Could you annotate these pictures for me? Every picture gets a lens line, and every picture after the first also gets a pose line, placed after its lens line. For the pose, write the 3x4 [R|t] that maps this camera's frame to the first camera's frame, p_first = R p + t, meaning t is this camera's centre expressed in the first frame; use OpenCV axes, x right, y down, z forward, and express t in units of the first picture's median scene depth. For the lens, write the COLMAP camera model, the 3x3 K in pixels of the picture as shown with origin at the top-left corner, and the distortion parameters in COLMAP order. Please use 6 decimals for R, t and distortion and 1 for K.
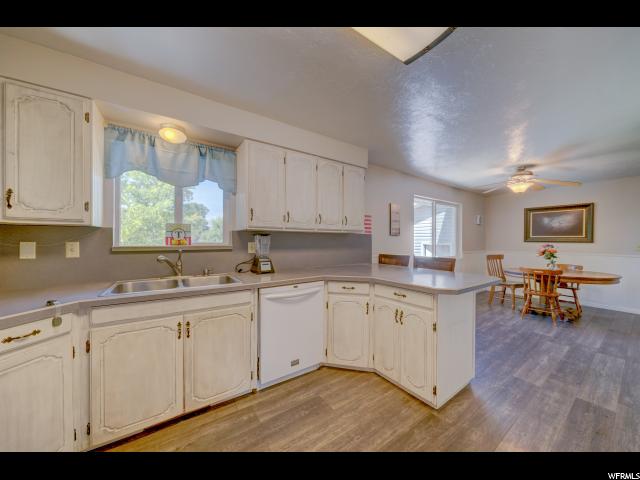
lens RADIAL K [[225.9, 0, 315.4], [0, 225.9, 238.6], [0, 0, 1]] dist [-0.006427, -0.000091]
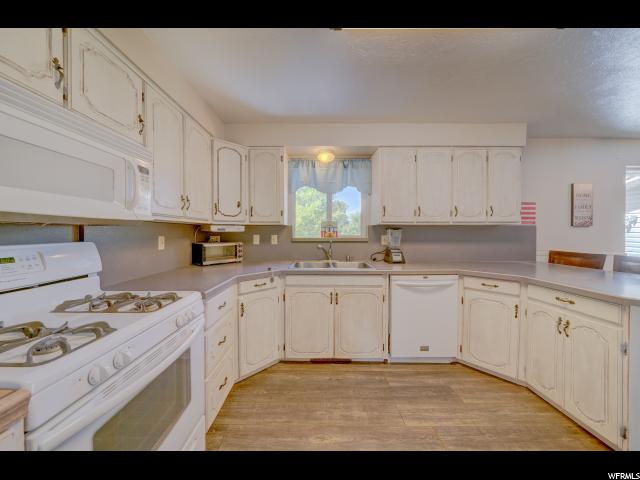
lens RADIAL K [[225.9, 0, 315.4], [0, 225.9, 238.6], [0, 0, 1]] dist [-0.006427, -0.000091]
pose [[0.833009, 0.011815, -0.553133, 0.063561], [0.006653, 0.999486, 0.031368, -0.005459], [0.553220, -0.029810, 0.832502, -0.157781]]
